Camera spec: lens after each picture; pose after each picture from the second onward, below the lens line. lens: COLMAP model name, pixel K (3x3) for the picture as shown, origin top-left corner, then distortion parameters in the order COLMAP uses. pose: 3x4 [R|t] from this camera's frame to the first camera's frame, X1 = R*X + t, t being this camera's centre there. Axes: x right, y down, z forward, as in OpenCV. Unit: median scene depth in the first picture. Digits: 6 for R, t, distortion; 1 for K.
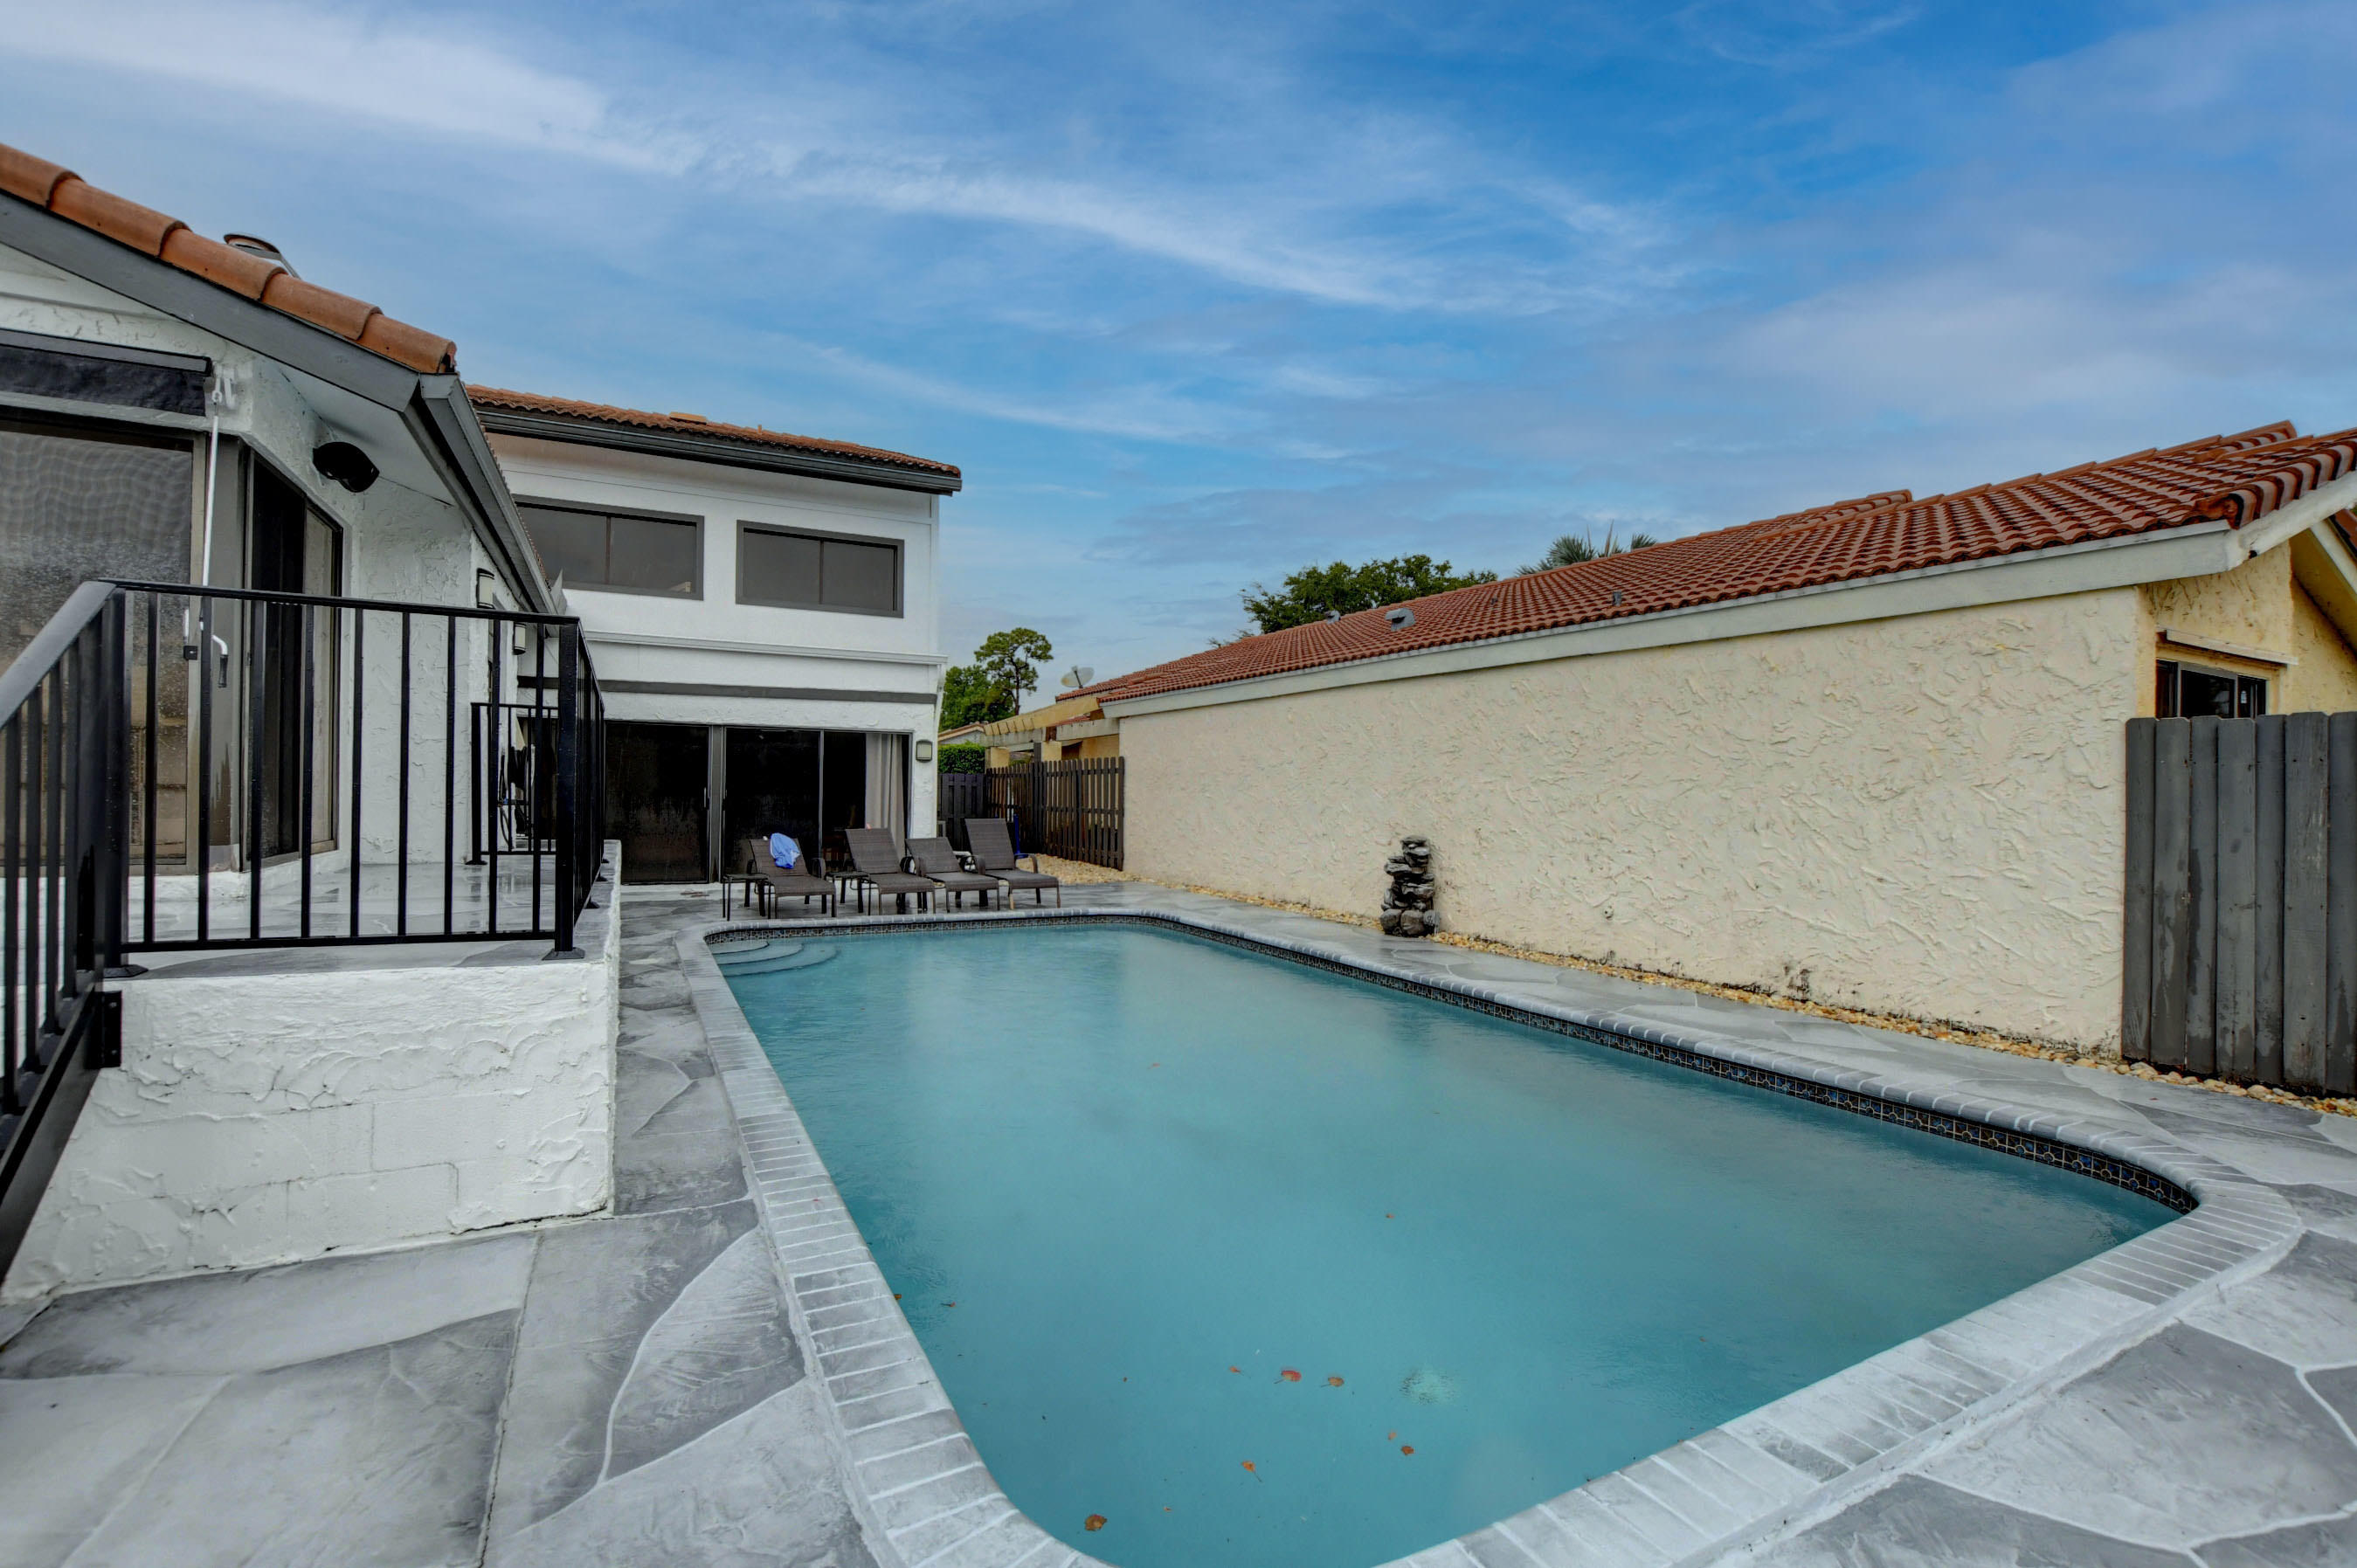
lens RADIAL K [[1039.1, 0, 1178.5], [0, 1039.1, 784.0], [0, 0, 1]] dist [-0.018212, 0.000559]
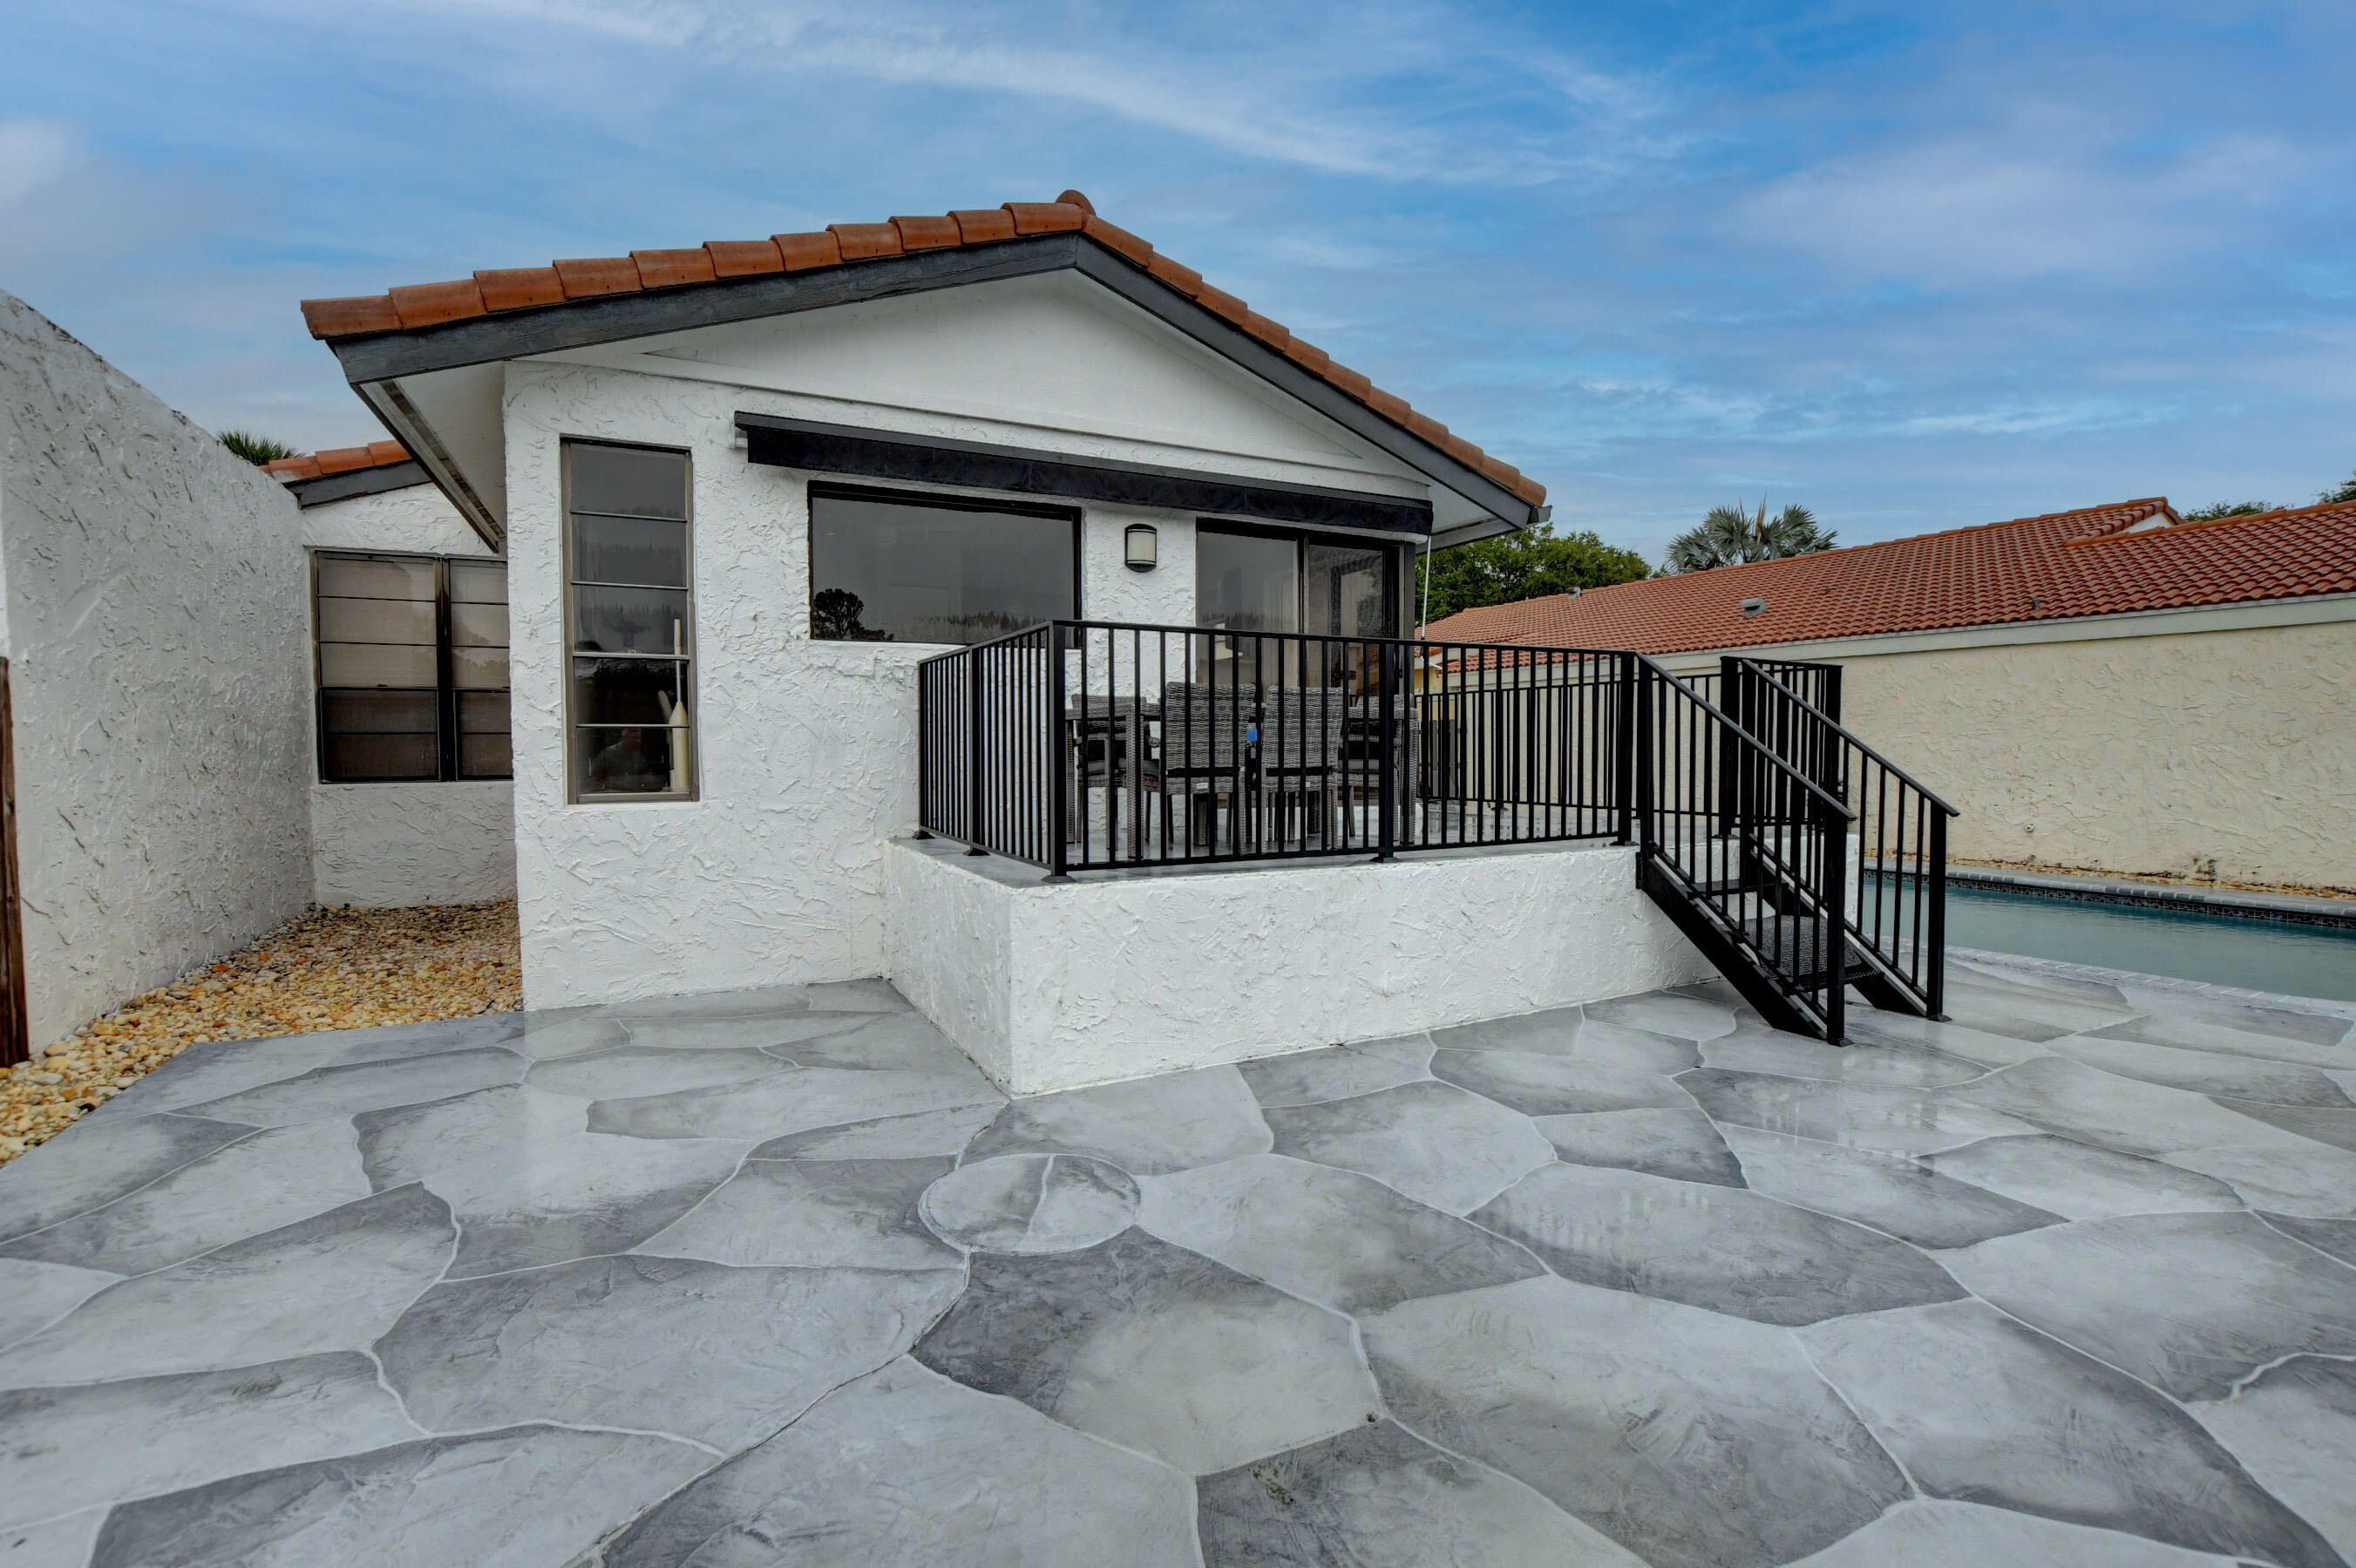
lens RADIAL K [[1038.7, 0, 1178.0], [0, 1038.7, 784.0], [0, 0, 1]] dist [-0.018212, 0.000559]
pose [[0.999676, -0.020443, -0.015195, -0.832559], [0.021081, 0.998849, 0.043085, -0.024602], [0.014297, -0.043392, 0.998956, -0.474980]]
